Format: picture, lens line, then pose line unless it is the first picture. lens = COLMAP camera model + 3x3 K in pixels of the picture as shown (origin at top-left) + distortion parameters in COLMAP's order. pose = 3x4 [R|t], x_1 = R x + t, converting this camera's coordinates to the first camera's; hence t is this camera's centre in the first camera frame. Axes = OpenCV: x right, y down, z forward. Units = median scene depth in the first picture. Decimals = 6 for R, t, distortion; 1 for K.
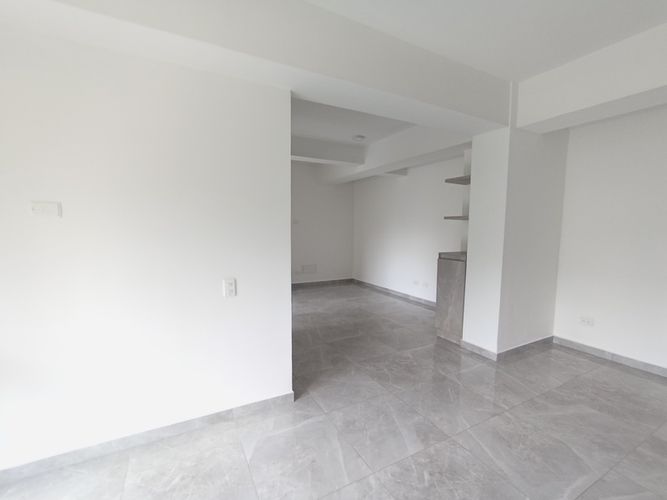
lens RADIAL K [[298.9, 0, 333.4], [0, 298.9, 254.6], [0, 0, 1]] dist [0.000427, 0.001323]
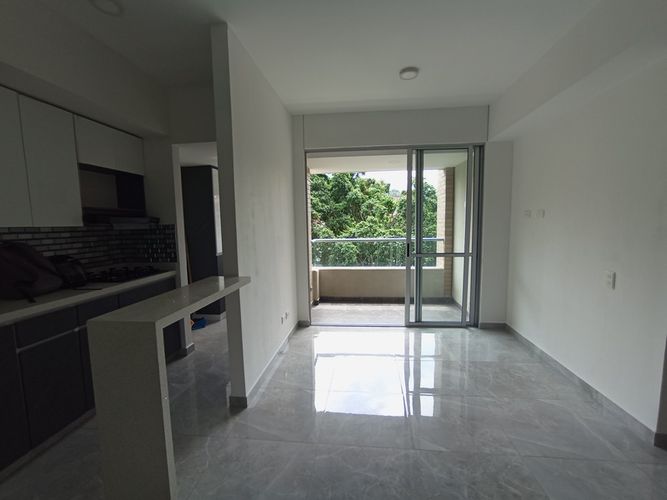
lens RADIAL K [[298.9, 0, 333.4], [0, 298.9, 254.6], [0, 0, 1]] dist [0.000427, 0.001323]
pose [[-0.558822, 0.093293, -0.824024, 0.469041], [-0.056318, 0.987089, 0.149947, -0.035932], [0.827373, 0.130201, -0.546352, 0.332833]]
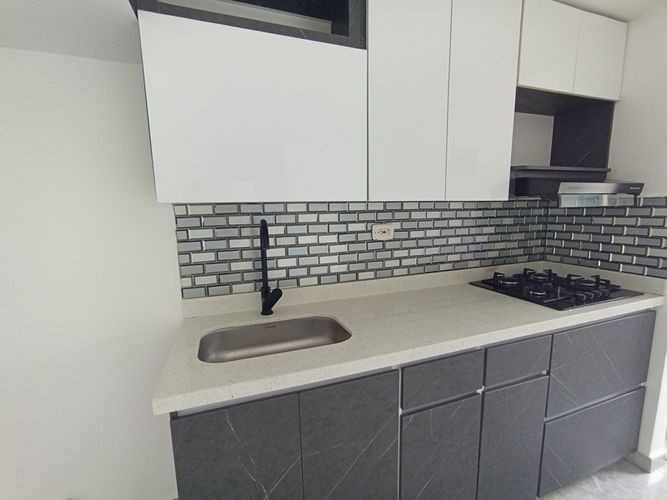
lens RADIAL K [[298.9, 0, 333.4], [0, 298.9, 254.6], [0, 0, 1]] dist [0.000427, 0.001323]
pose [[-0.990775, -0.008313, 0.135261, 0.413982], [0.024187, 0.971242, 0.236862, -0.005212], [-0.133341, 0.237949, -0.962081, 0.019395]]
